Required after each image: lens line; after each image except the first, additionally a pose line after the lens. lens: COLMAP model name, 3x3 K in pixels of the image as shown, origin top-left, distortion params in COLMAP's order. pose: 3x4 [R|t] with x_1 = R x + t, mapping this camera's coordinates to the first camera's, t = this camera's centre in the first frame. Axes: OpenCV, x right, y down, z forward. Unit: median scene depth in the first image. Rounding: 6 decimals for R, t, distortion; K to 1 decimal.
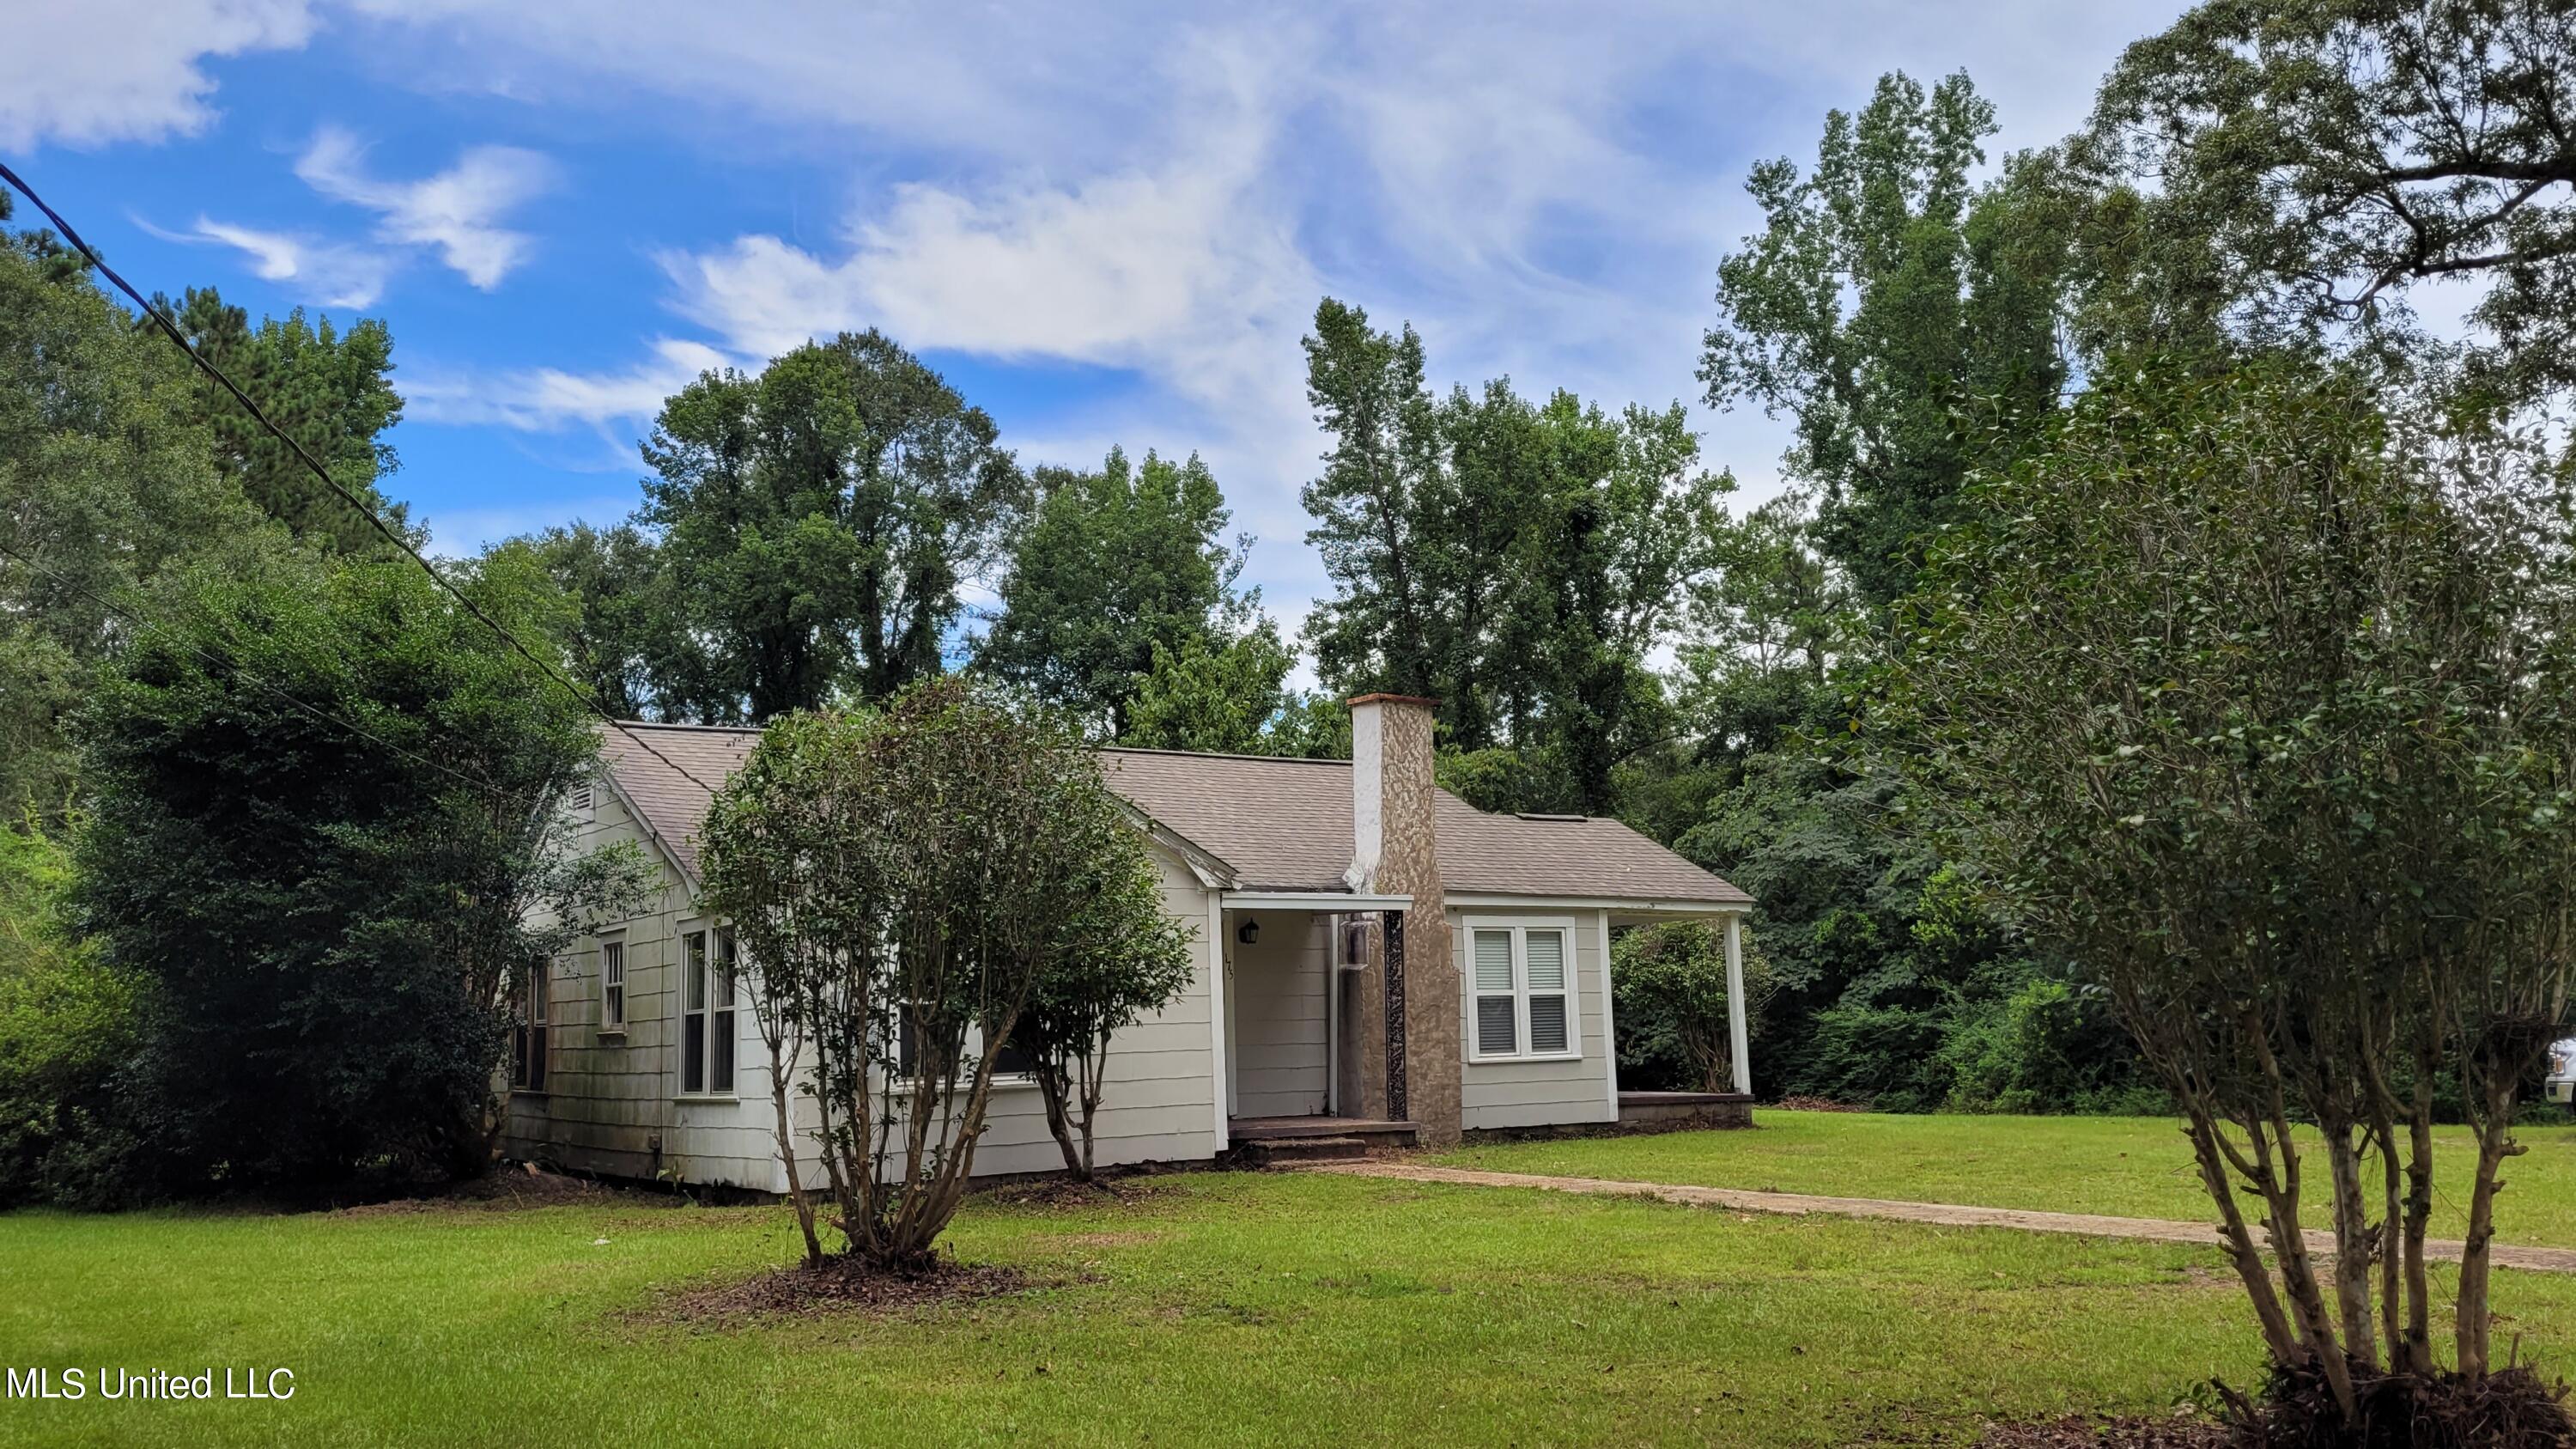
lens RADIAL K [[2100.4, 0, 1242.9], [0, 2100.4, 719.4], [0, 0, 1]] dist [0.048350, -0.026604]
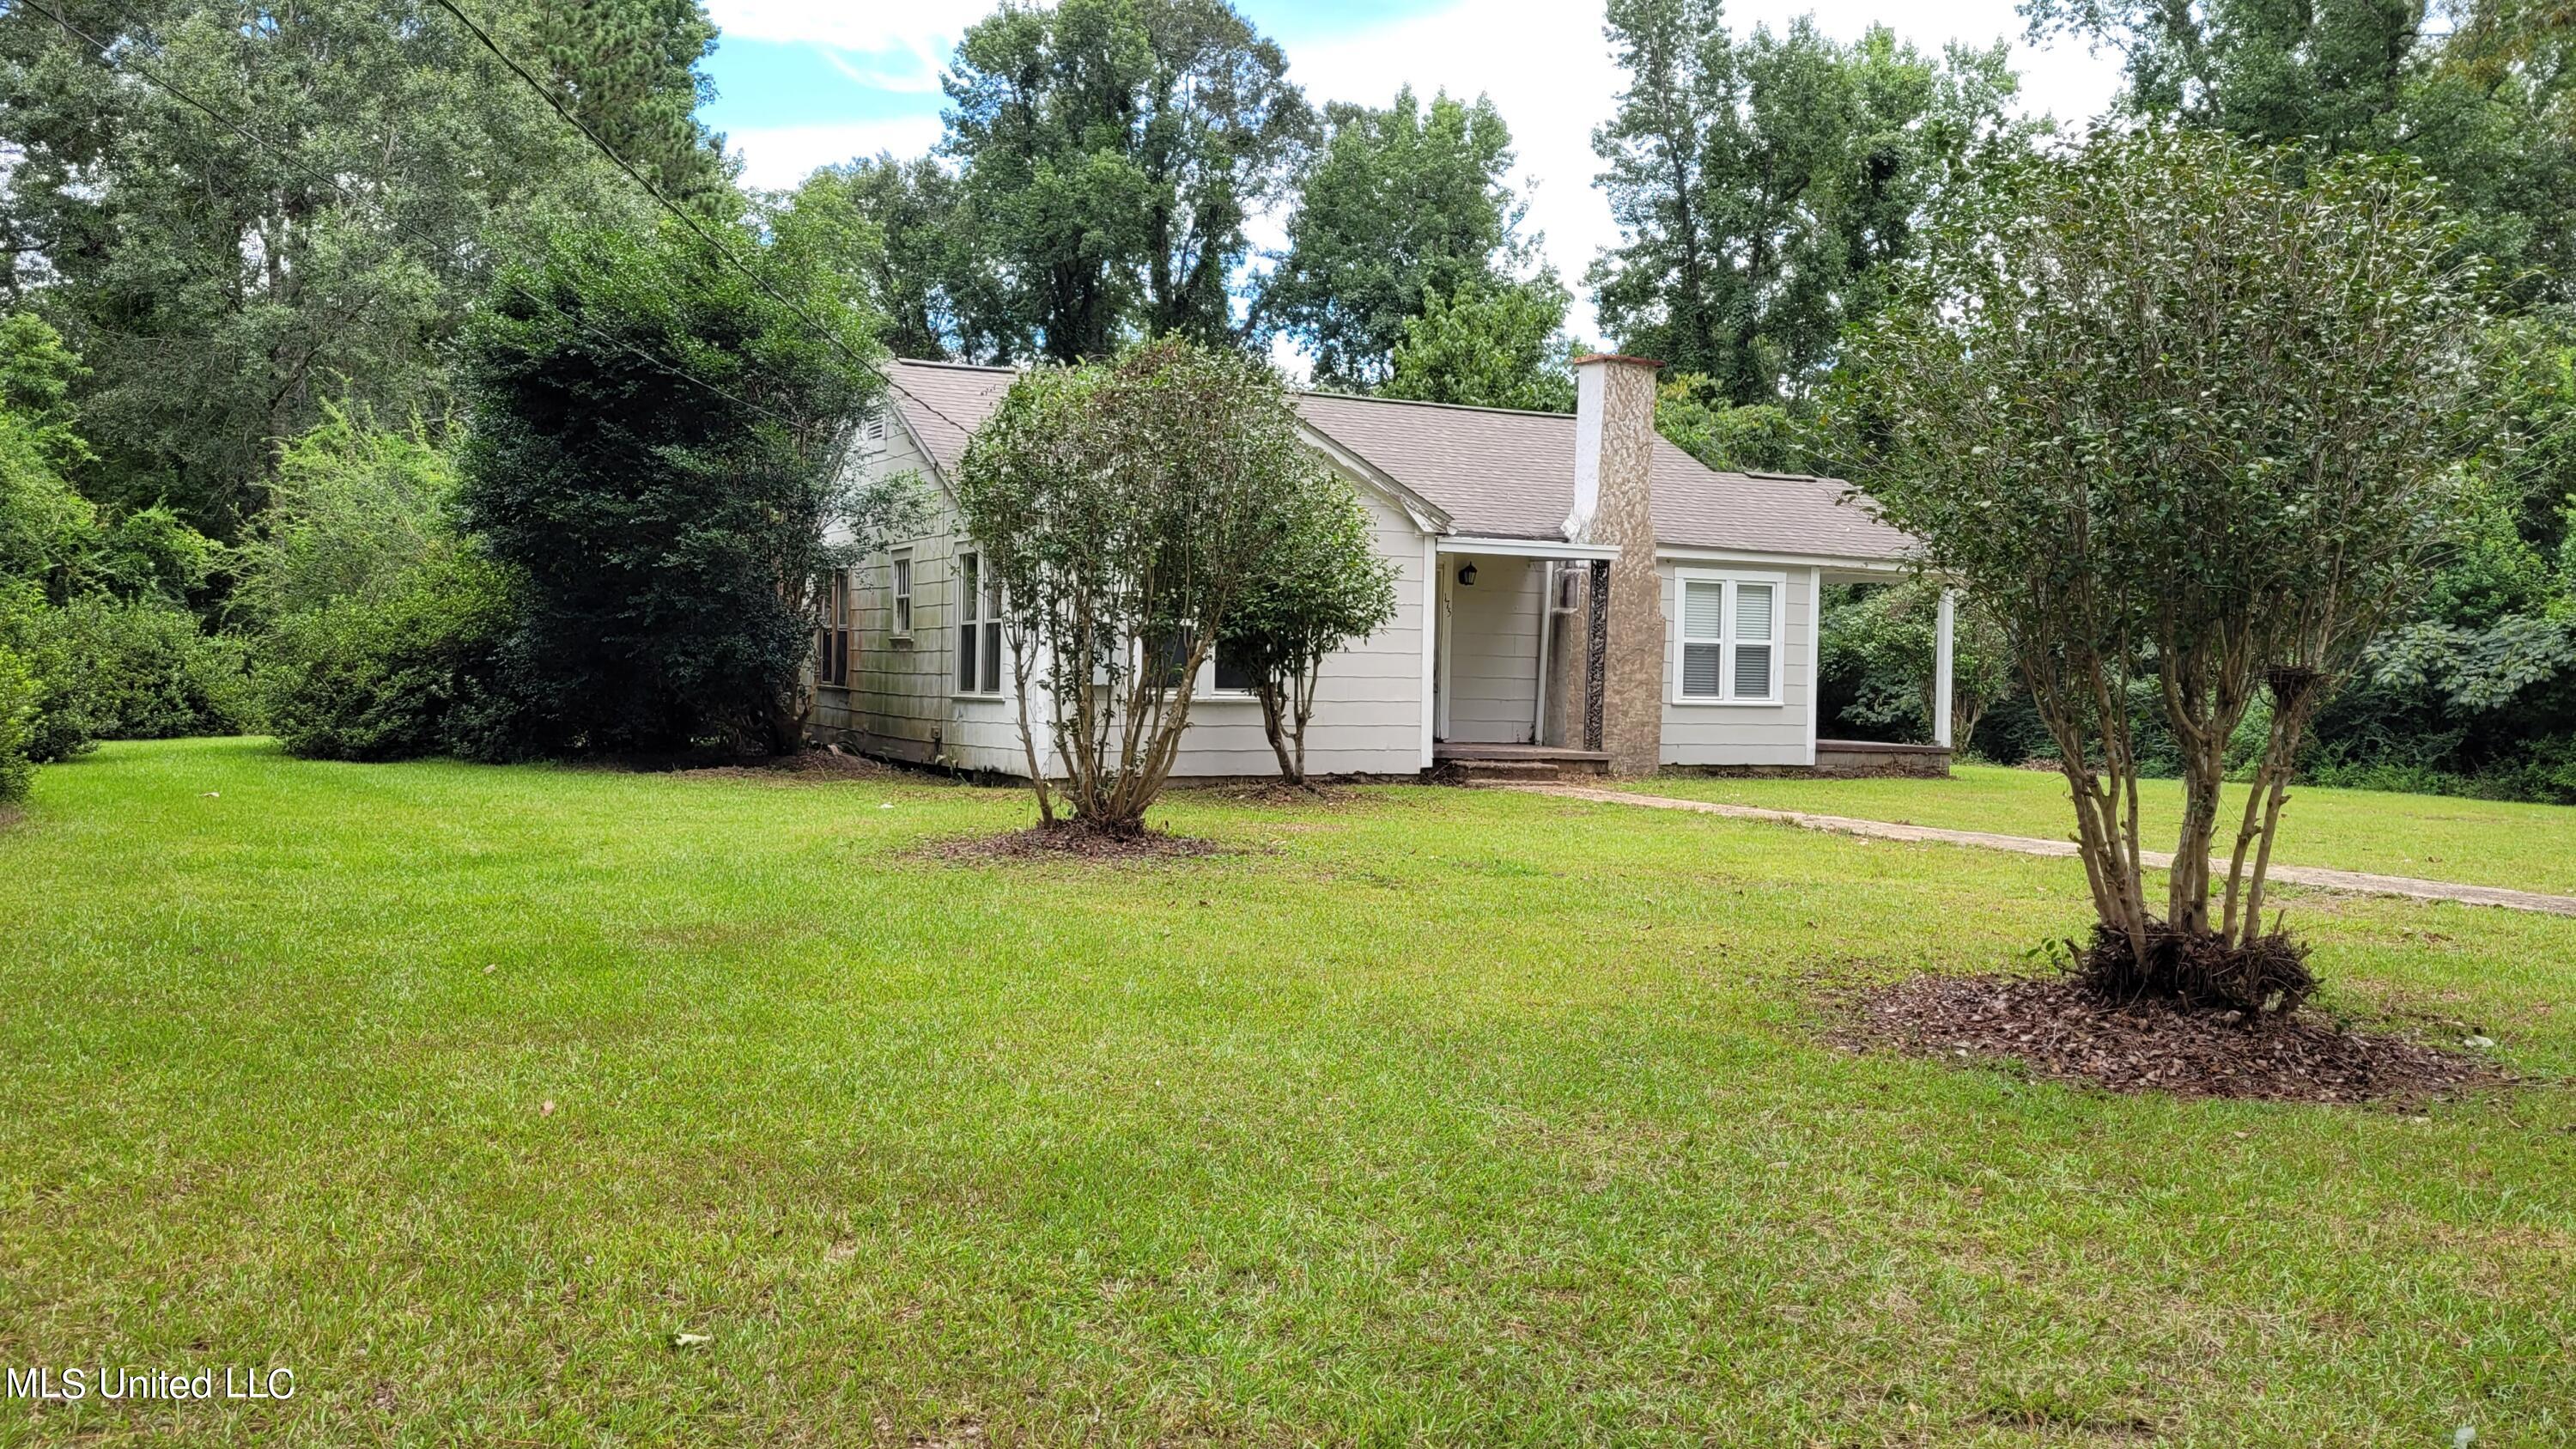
lens RADIAL K [[2100.4, 0, 1242.9], [0, 2100.4, 719.4], [0, 0, 1]] dist [0.048350, -0.026604]
pose [[0.989670, 0.051010, -0.133985, 0.034060], [-0.027532, 0.984789, 0.171561, -0.007440], [0.140698, -0.166100, 0.976020, -0.080689]]
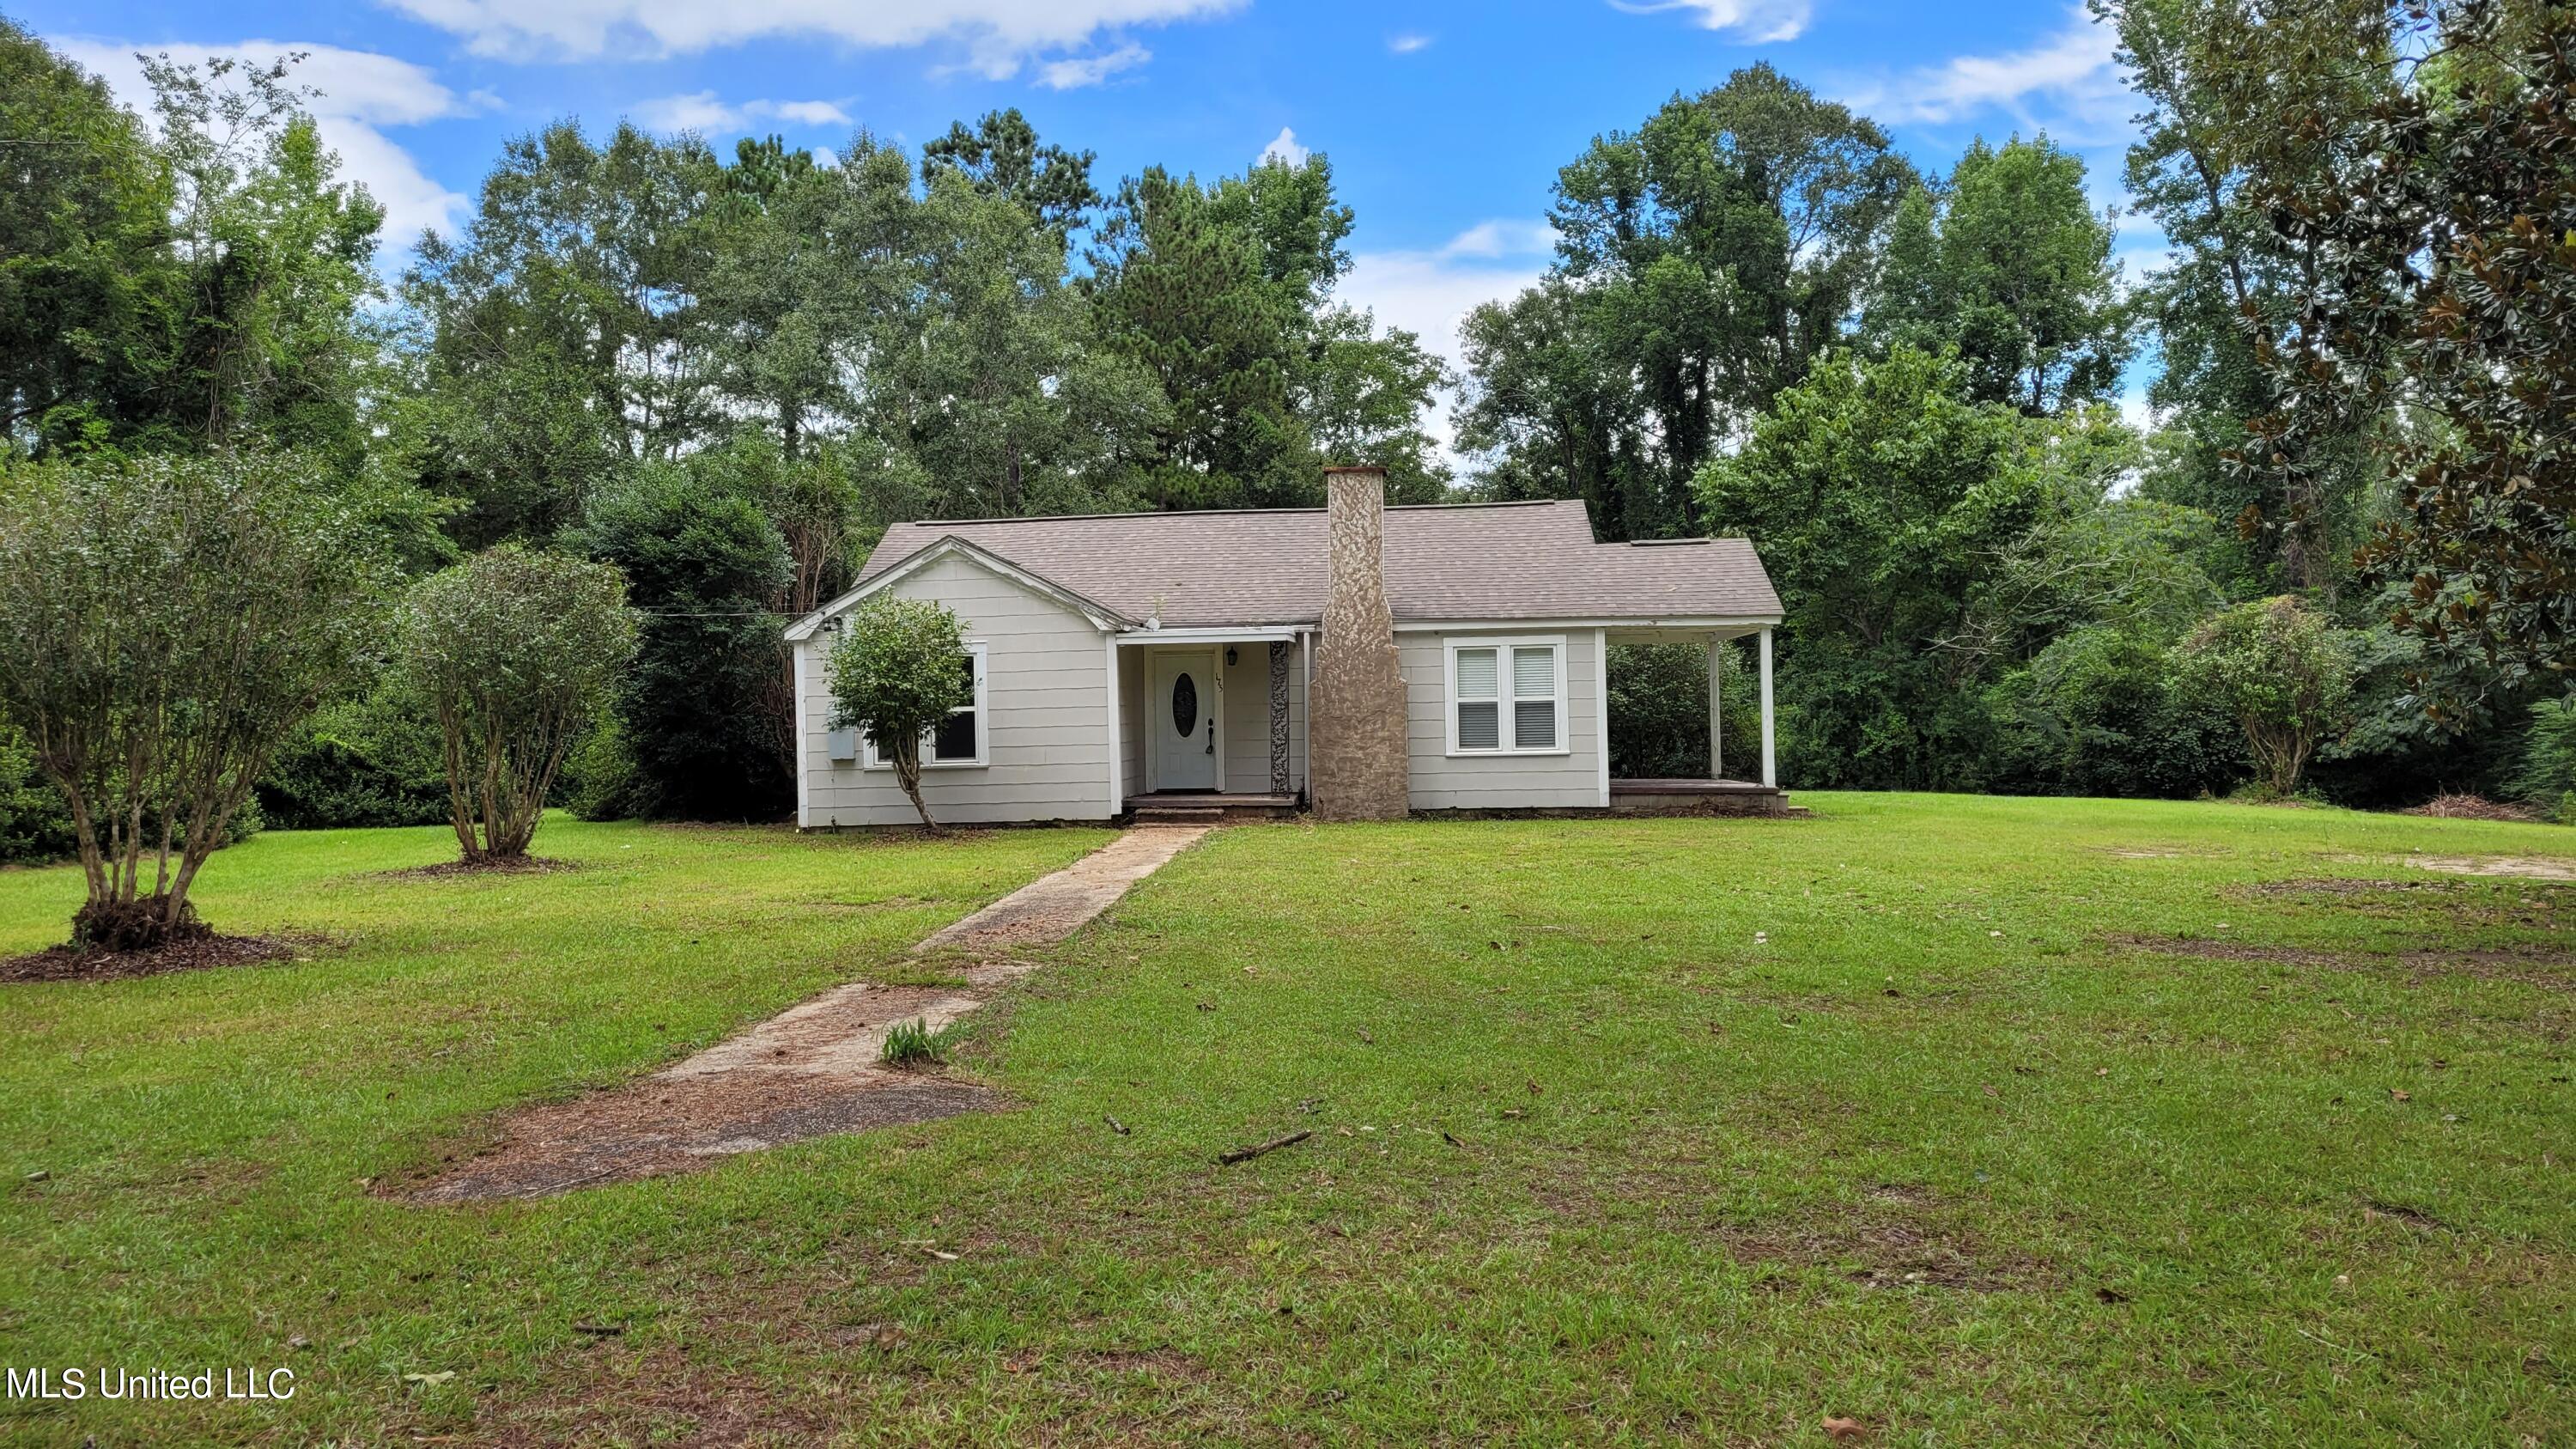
lens RADIAL K [[1968.4, 0, 1234.6], [0, 1968.4, 721.2], [0, 0, 1]] dist [0.043377, -0.002334]
pose [[0.782052, 0.007552, -0.623167, 0.715041], [0.089868, 0.988109, 0.124756, -0.013243], [0.616700, -0.153569, 0.772074, 0.025872]]
